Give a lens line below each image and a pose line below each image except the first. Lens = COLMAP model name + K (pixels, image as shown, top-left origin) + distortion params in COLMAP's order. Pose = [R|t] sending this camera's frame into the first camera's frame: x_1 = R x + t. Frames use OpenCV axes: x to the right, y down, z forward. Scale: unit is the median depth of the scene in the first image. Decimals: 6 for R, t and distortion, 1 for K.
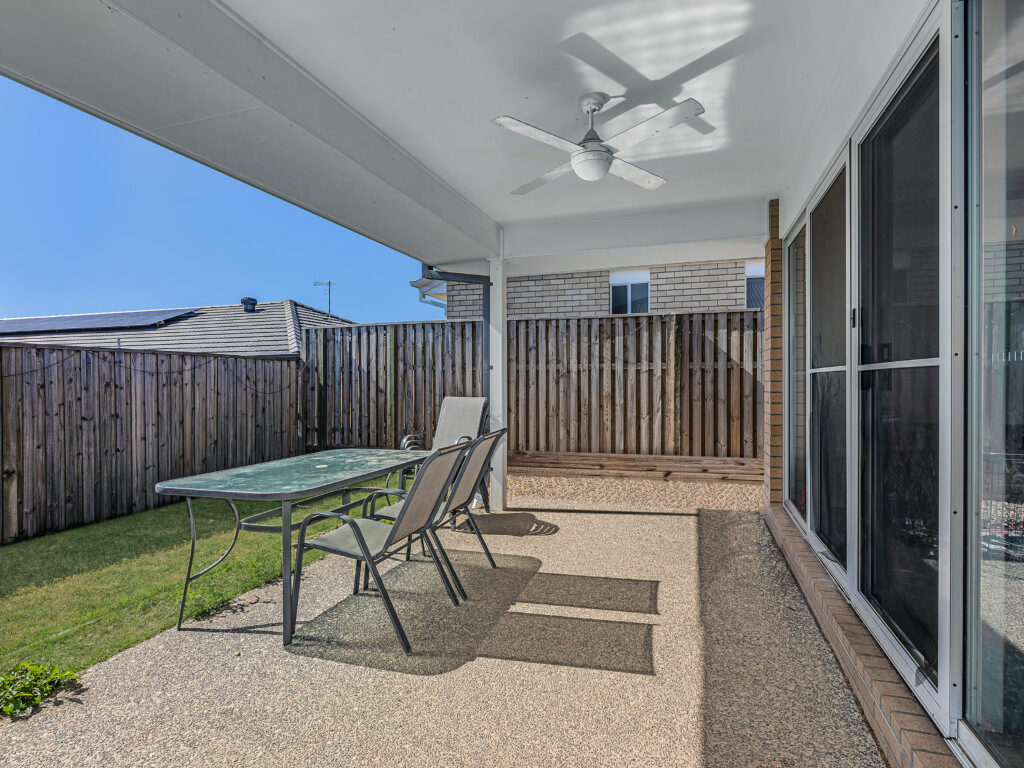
lens RADIAL K [[517.4, 0, 528.8], [0, 517.4, 382.8], [0, 0, 1]] dist [0.000046, -0.000202]
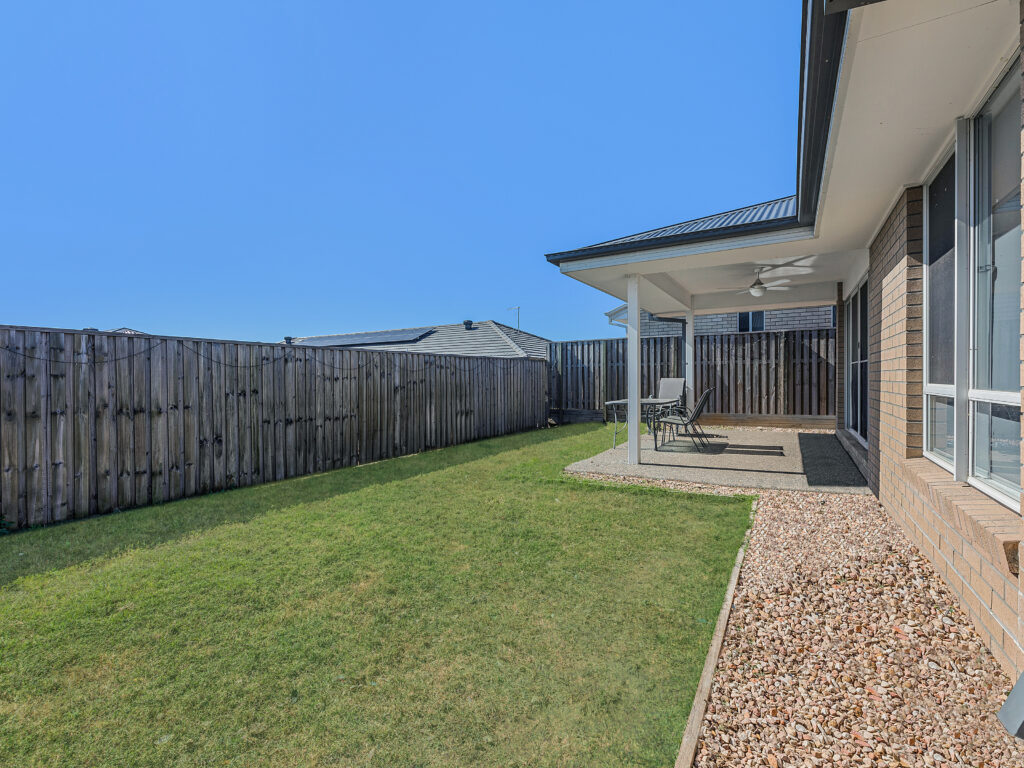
lens RADIAL K [[463.8, 0, 509.0], [0, 463.8, 380.7], [0, 0, 1]] dist [-0.000450, -0.000252]
pose [[0.972329, -0.005453, -0.233551, -0.241412], [0.006879, 0.999962, 0.005290, 0.017342], [0.233514, -0.006750, 0.972330, -0.699450]]
